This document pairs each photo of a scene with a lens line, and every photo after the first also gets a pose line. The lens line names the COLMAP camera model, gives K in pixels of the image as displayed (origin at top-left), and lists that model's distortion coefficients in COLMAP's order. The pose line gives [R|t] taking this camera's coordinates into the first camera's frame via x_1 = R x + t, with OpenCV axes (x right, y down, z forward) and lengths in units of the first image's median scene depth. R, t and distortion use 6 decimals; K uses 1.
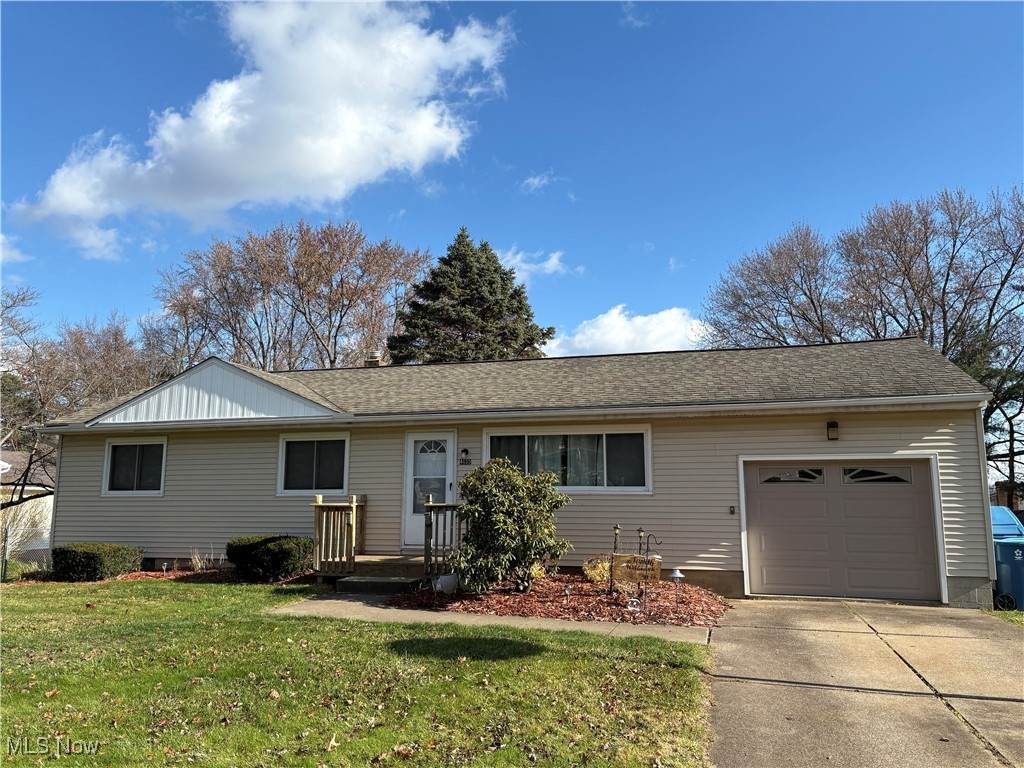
lens RADIAL K [[745.5, 0, 512.0], [0, 745.5, 384.0], [0, 0, 1]] dist [0.076902, -0.074209]
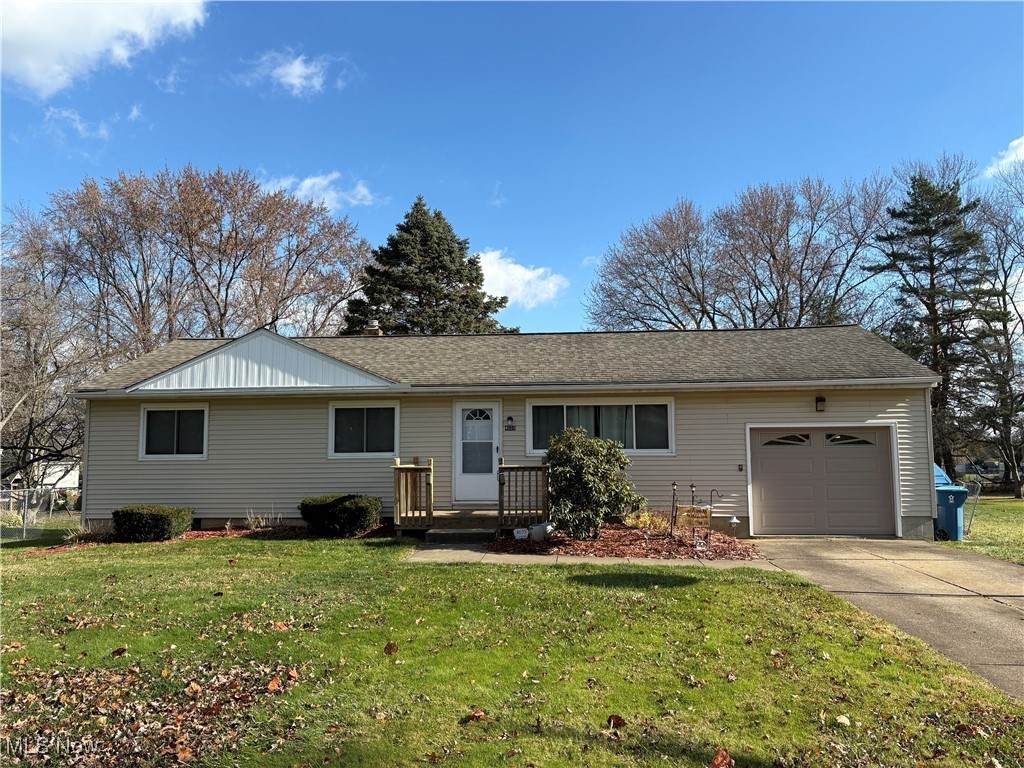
lens RADIAL K [[745.5, 0, 512.0], [0, 745.5, 384.0], [0, 0, 1]] dist [0.076902, -0.074209]
pose [[0.981268, 0.009548, 0.192409, -0.271096], [-0.021369, 0.998002, 0.059454, -0.029366], [-0.191457, -0.062452, 0.979512, -0.104897]]
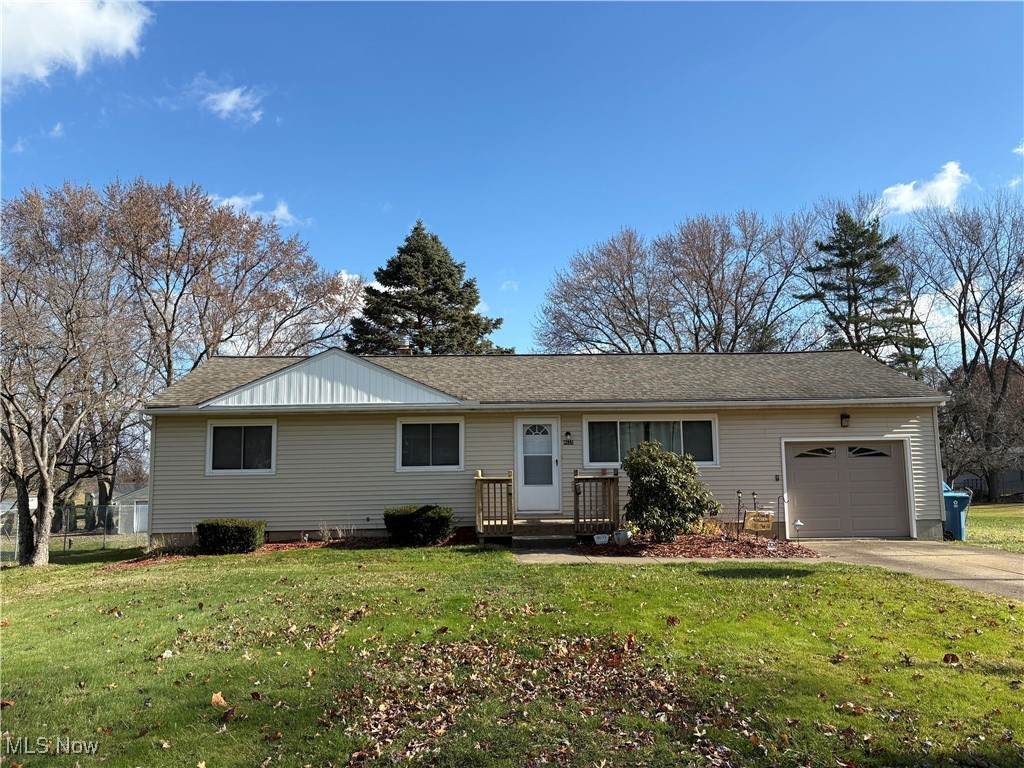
lens RADIAL K [[745.5, 0, 512.0], [0, 745.5, 384.0], [0, 0, 1]] dist [0.076902, -0.074209]
pose [[0.953730, 0.020532, 0.299964, -0.504457], [-0.030941, 0.999071, 0.029991, -0.024422], [-0.299069, -0.037885, 0.953479, -0.129007]]
